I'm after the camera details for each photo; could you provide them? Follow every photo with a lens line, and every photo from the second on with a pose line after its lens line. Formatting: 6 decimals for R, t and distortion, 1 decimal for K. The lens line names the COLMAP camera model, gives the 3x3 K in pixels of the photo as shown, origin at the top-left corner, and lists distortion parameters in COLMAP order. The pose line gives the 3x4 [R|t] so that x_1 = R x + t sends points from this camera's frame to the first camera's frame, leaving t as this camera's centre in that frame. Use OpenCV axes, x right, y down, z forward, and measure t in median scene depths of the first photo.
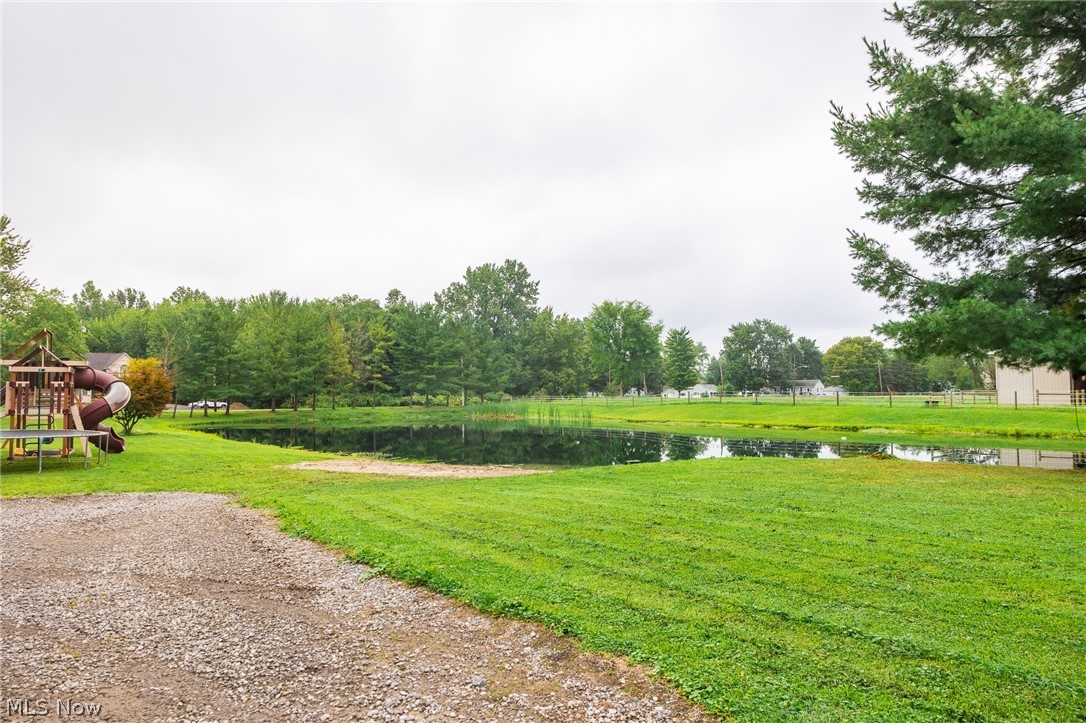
lens RADIAL K [[749.1, 0, 542.4], [0, 749.1, 367.1], [0, 0, 1]] dist [-0.000424, 0.003061]
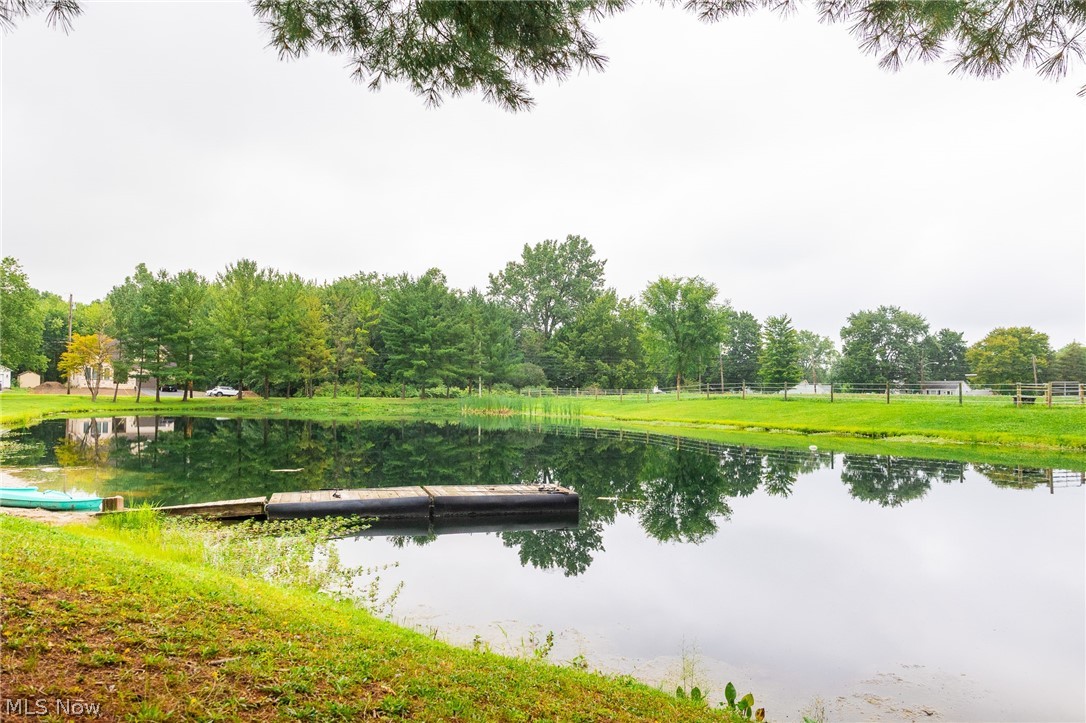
lens RADIAL K [[791.0, 0, 542.1], [0, 791.0, 359.4], [0, 0, 1]] dist [0.013145, 0.003788]
pose [[0.984430, 0.013563, -0.175254, 0.085258], [-0.015224, 0.999851, -0.008137, 0.008939], [0.175118, 0.010678, 0.984490, 0.090569]]
